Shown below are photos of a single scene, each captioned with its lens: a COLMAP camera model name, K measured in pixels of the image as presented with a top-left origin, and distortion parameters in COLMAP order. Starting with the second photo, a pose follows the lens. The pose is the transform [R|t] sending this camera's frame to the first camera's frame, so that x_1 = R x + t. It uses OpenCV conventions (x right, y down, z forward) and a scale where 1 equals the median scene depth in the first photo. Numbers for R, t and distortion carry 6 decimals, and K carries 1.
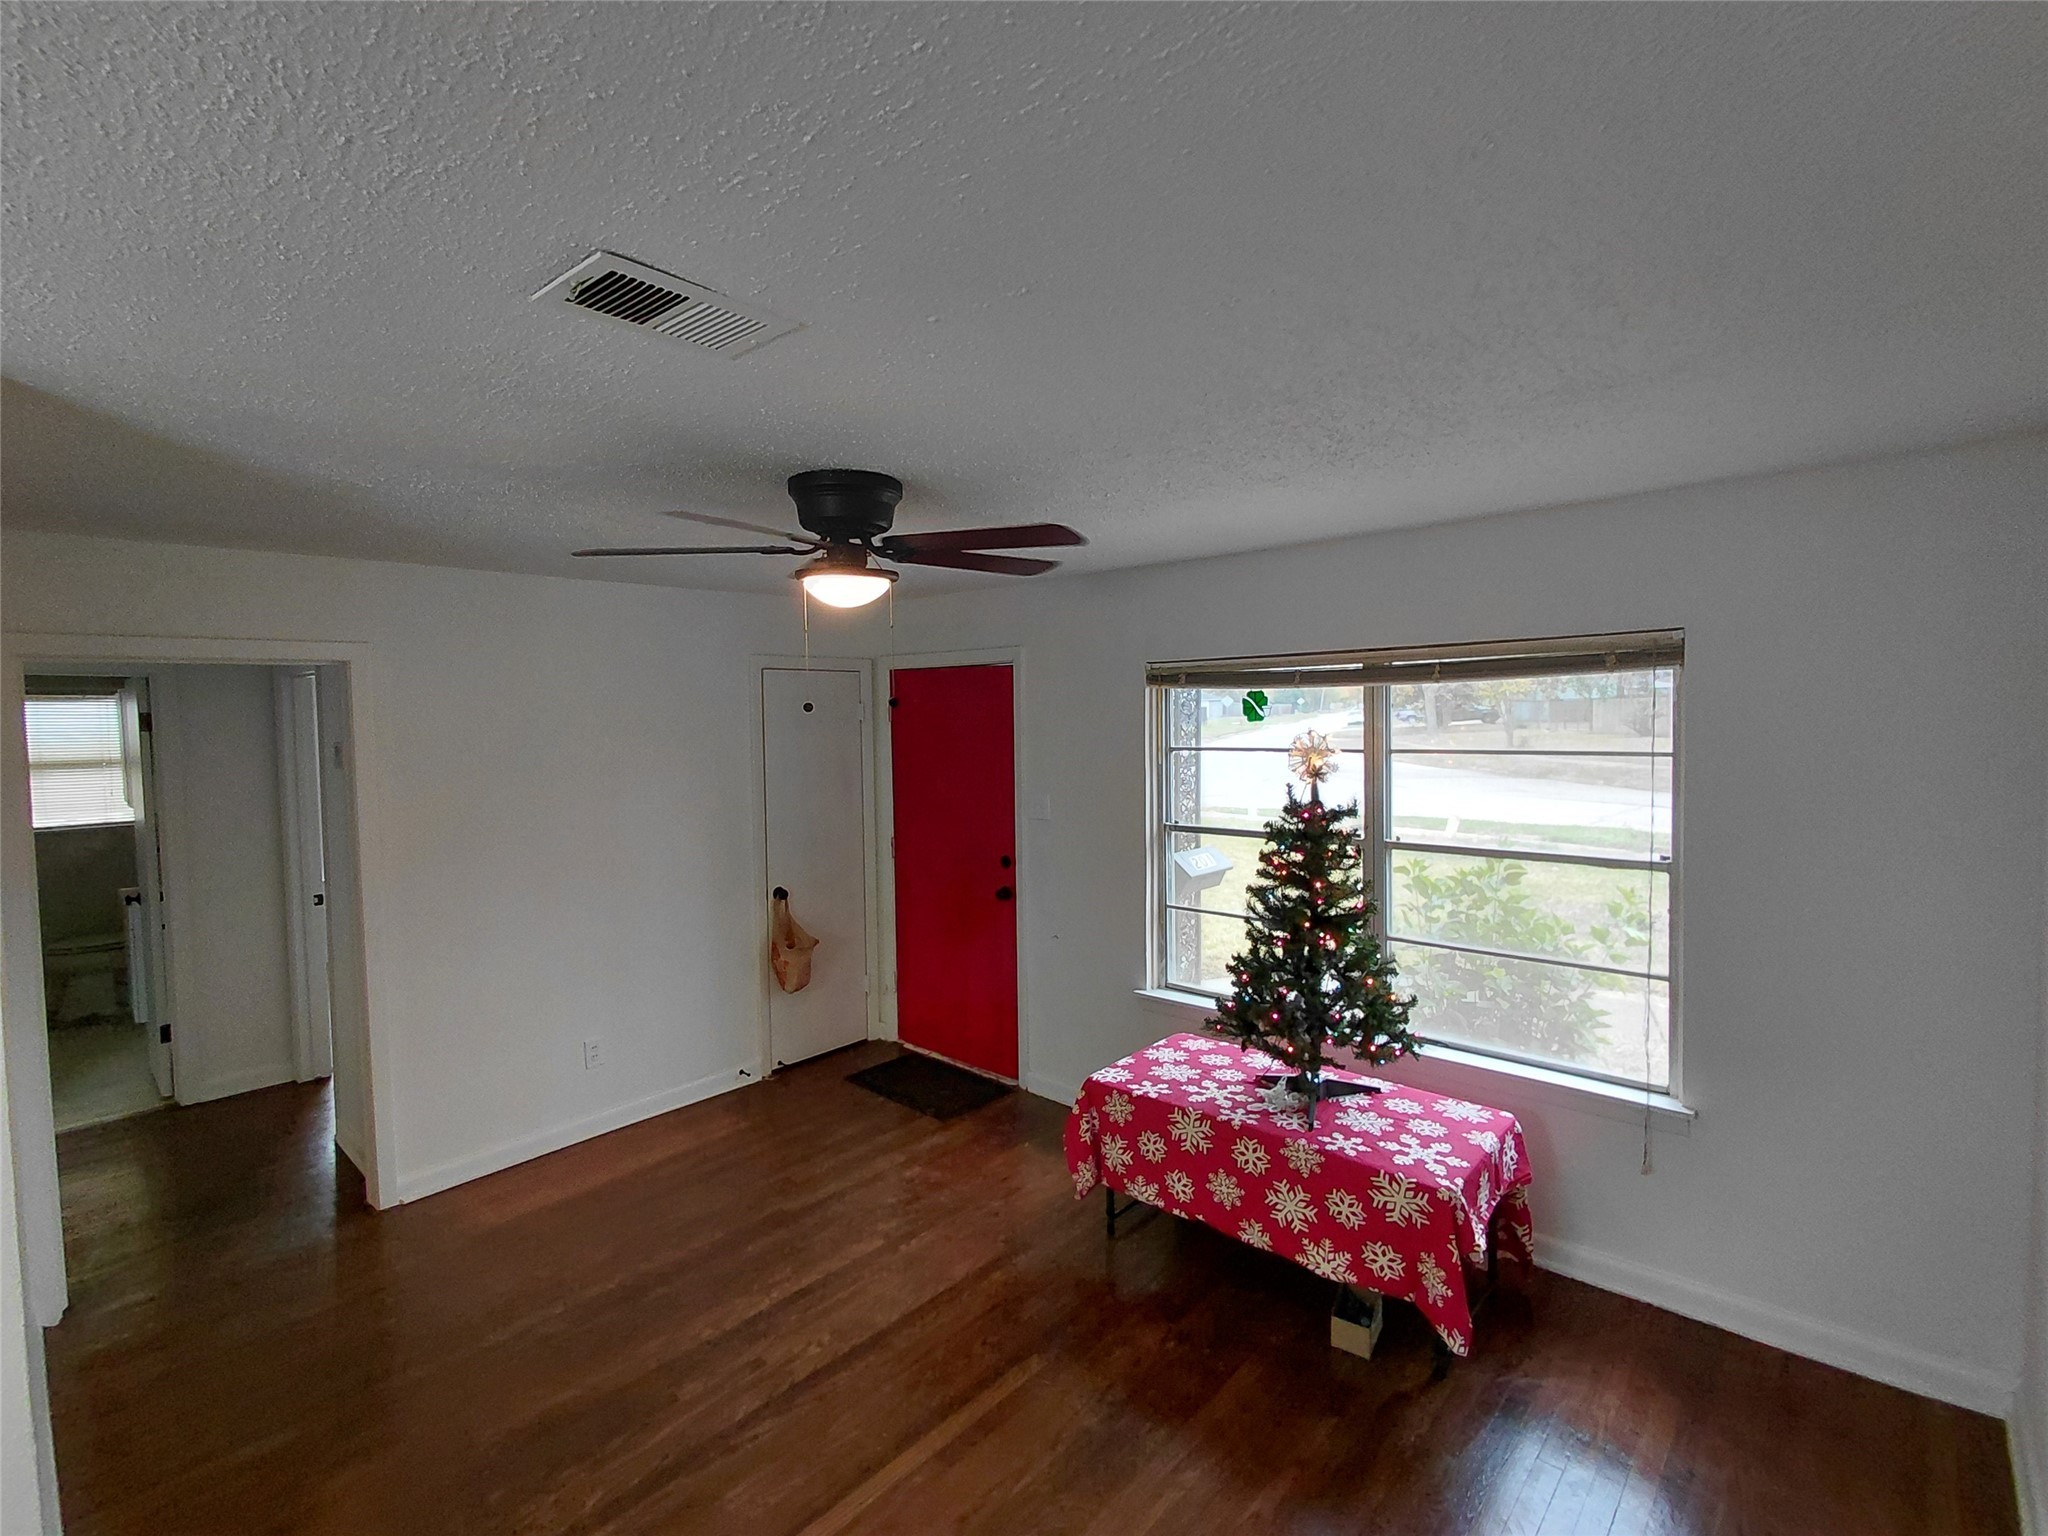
lens RADIAL K [[945.4, 0, 1027.3], [0, 945.4, 760.3], [0, 0, 1]] dist [-0.004688, 0.000354]
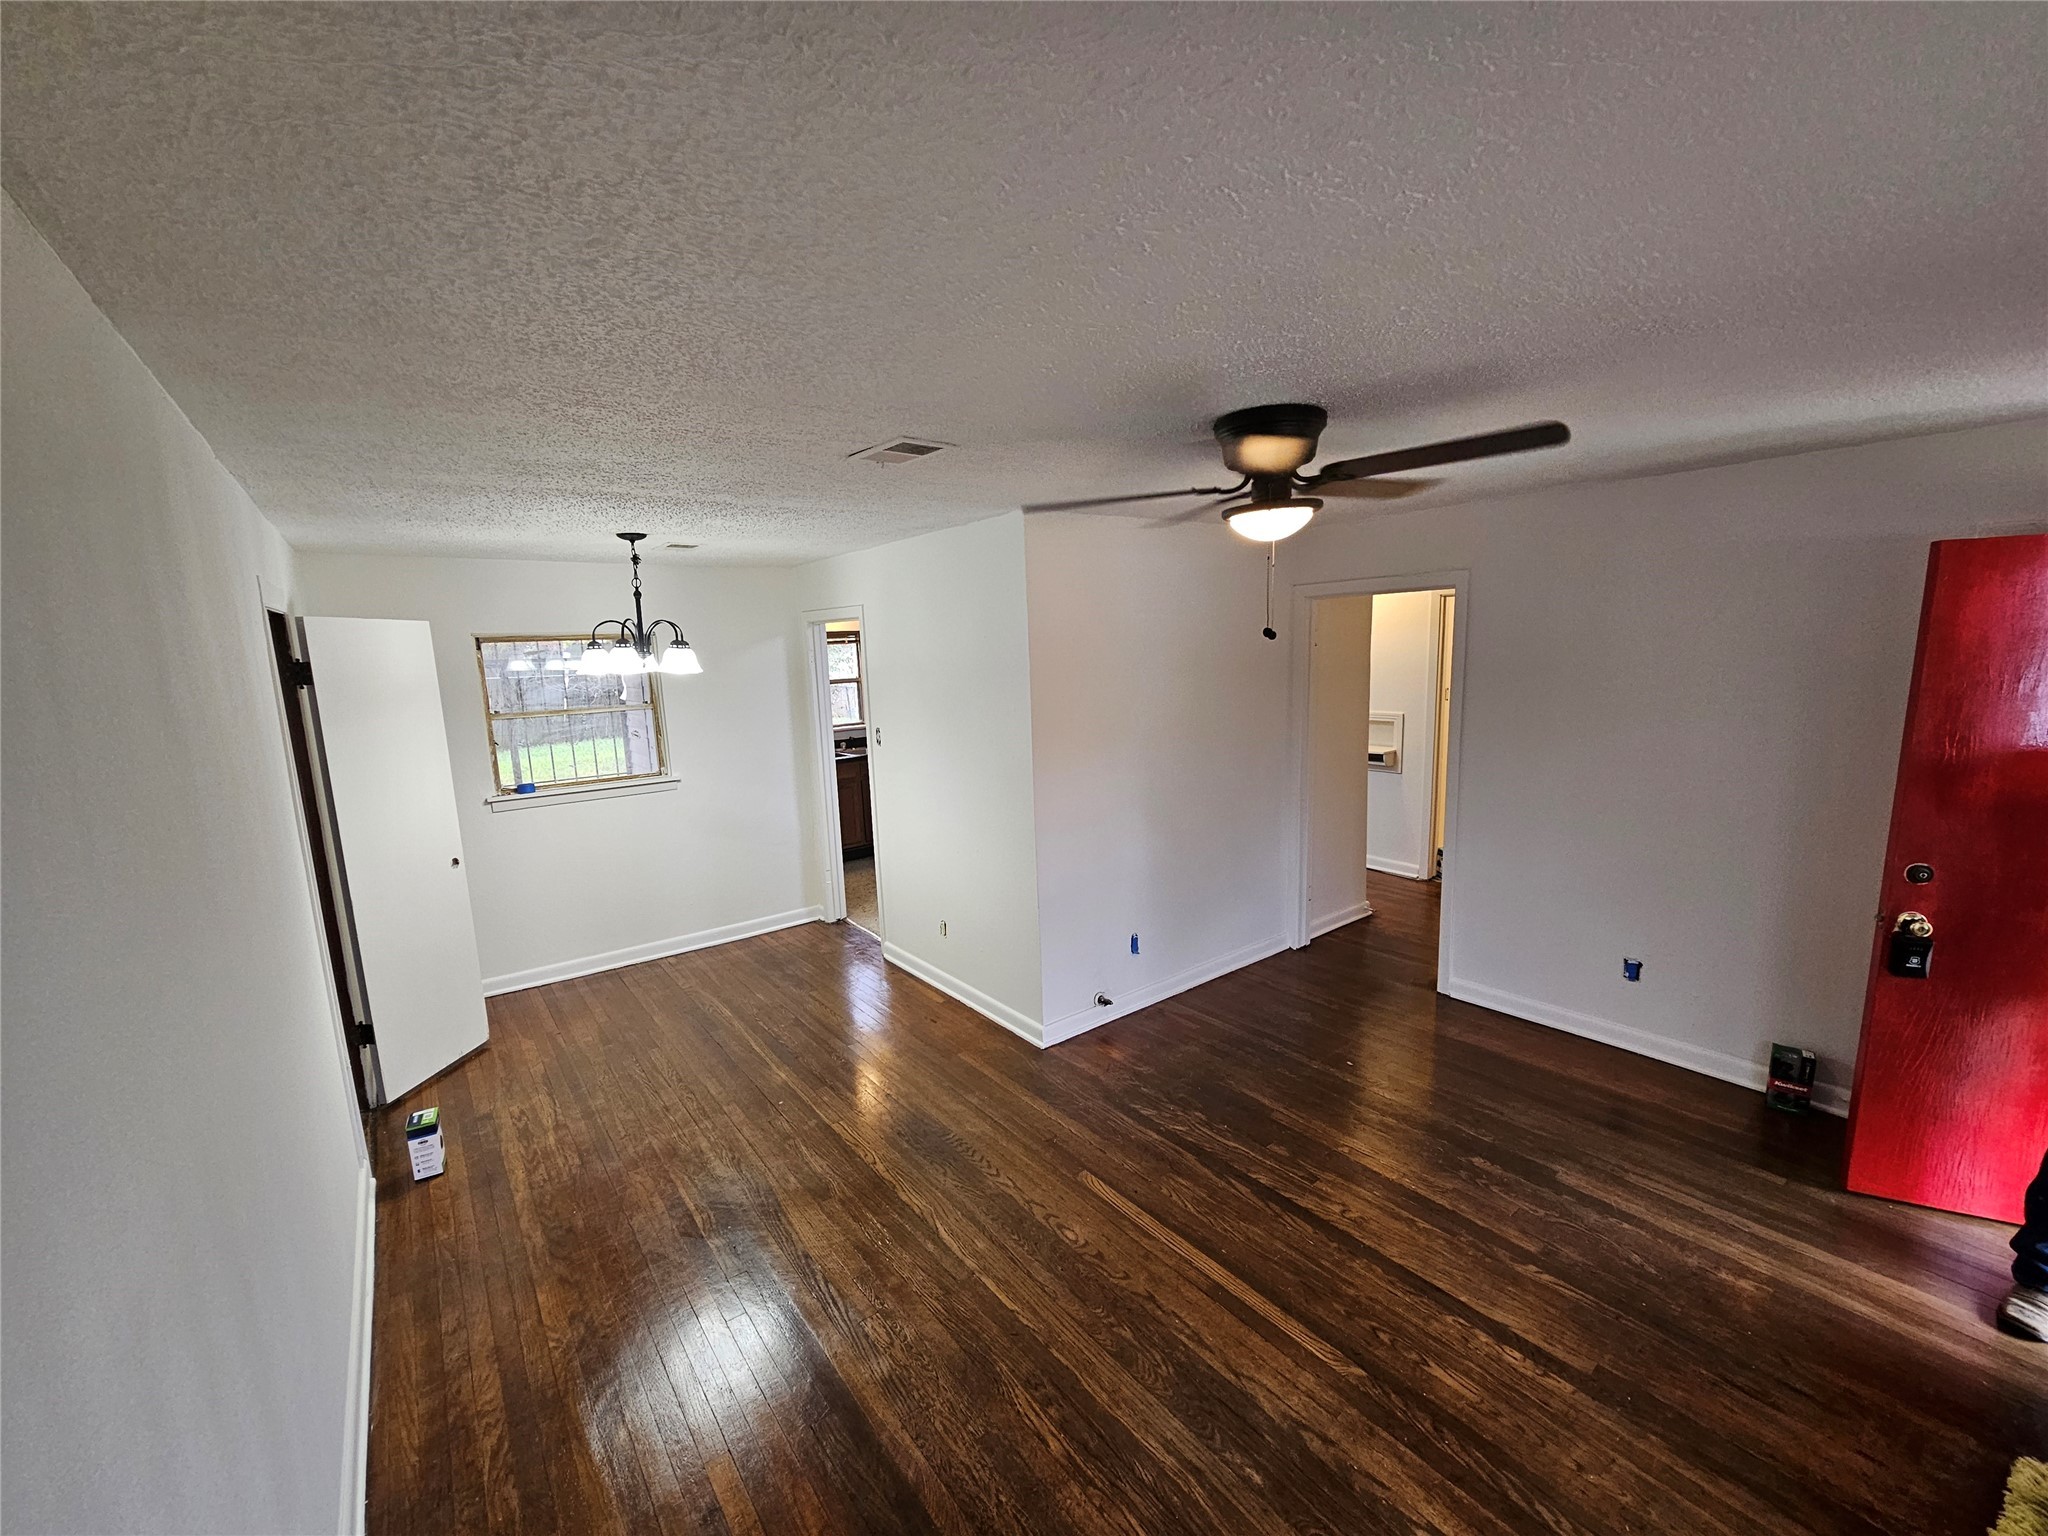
lens RADIAL K [[837.7, 0, 1022.1], [0, 837.7, 790.3], [0, 0, 1]] dist [-0.000230, -0.000629]
pose [[-0.191390, 0.193321, -0.962287, 0.780024], [-0.009010, 0.980024, 0.198676, -0.072227], [0.981473, 0.046695, -0.185825, 0.857475]]
